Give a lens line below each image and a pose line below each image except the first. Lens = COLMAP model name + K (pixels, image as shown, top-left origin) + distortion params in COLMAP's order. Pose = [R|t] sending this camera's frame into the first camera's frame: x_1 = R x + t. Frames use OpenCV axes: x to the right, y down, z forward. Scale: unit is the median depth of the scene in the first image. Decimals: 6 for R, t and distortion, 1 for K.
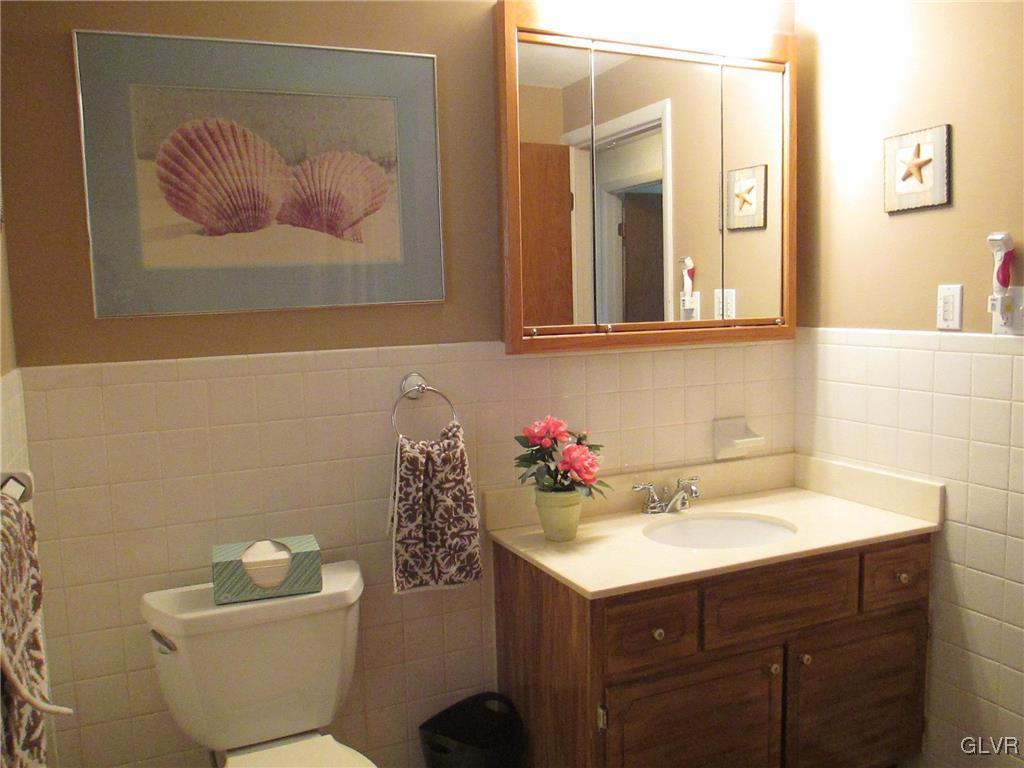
lens RADIAL K [[842.3, 0, 512.0], [0, 842.3, 384.0], [0, 0, 1]] dist [-0.064954, -0.002914]
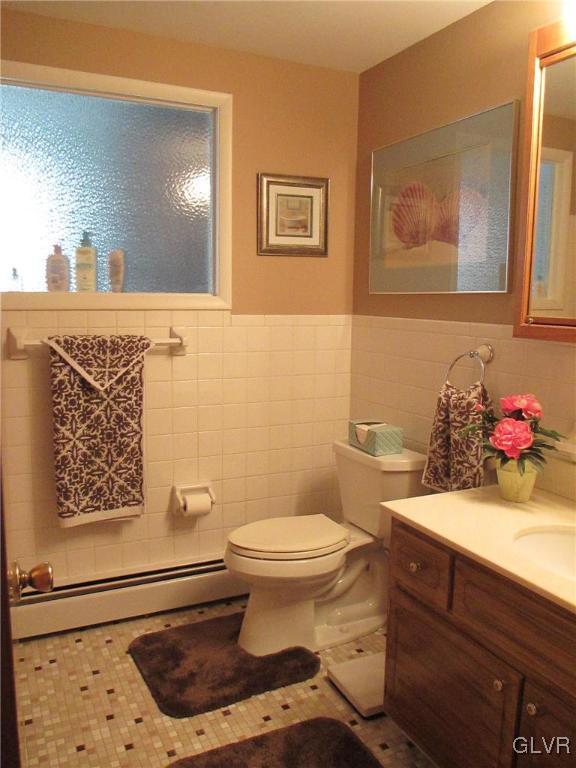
lens RADIAL K [[631.7, 0, 288.0], [0, 631.7, 384.0], [0, 0, 1]] dist [-0.064954, -0.002914]
pose [[0.031094, 0.165462, -0.985726, 0.943255], [-0.115269, 0.980216, 0.160901, -0.080731], [0.992848, 0.108621, 0.049551, 0.682995]]
